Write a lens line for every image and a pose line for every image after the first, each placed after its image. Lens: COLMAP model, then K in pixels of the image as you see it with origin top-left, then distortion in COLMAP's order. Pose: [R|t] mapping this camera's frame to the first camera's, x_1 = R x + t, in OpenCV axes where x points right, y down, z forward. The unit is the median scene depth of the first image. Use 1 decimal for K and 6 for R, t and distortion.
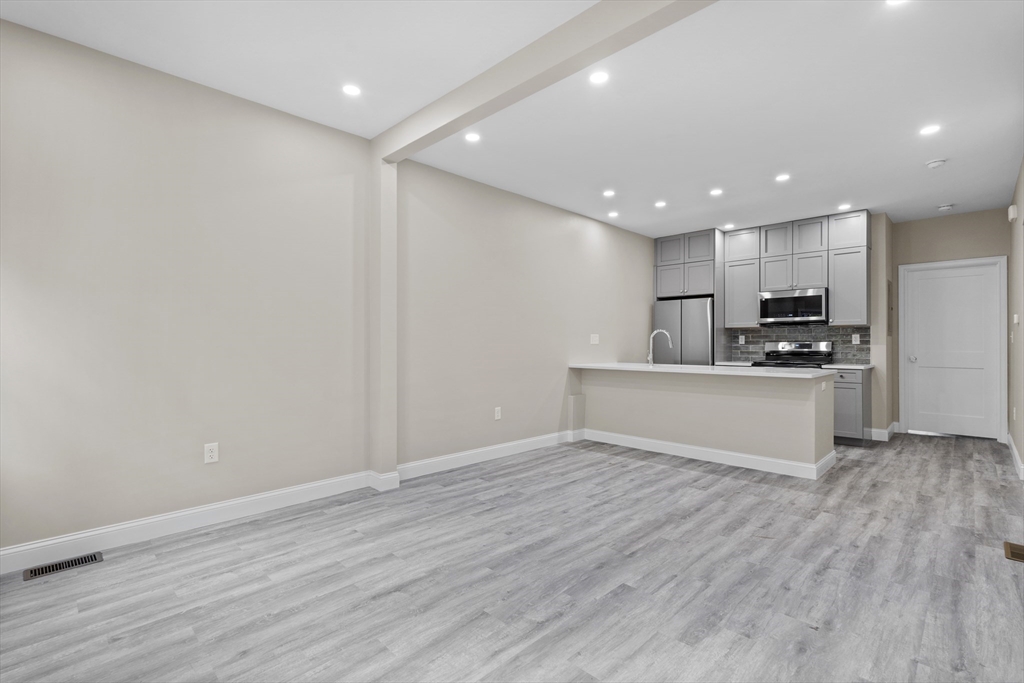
lens RADIAL K [[476.1, 0, 512.0], [0, 476.1, 341.5], [0, 0, 1]] dist [-0.001957, -0.000081]
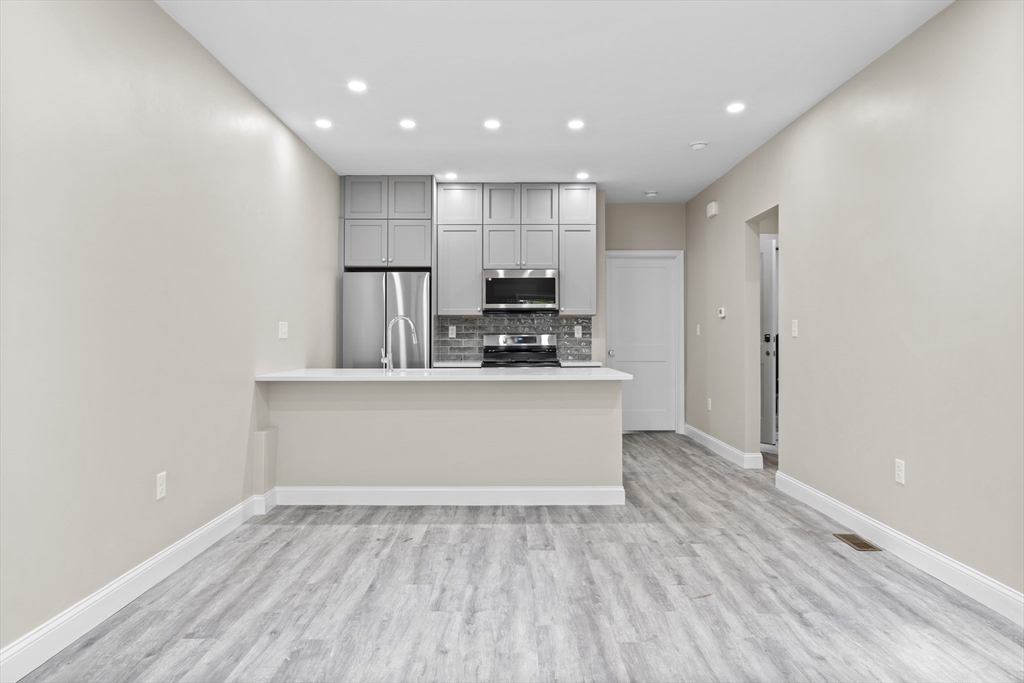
lens RADIAL K [[660.6, 0, 509.9], [0, 660.6, 329.3], [0, 0, 1]] dist [-0.001522, -0.000342]
pose [[0.704813, 0.005923, 0.709369, -0.220930], [-0.000867, 0.999972, -0.007488, 0.000218], [-0.709393, 0.004663, 0.704798, 0.253417]]
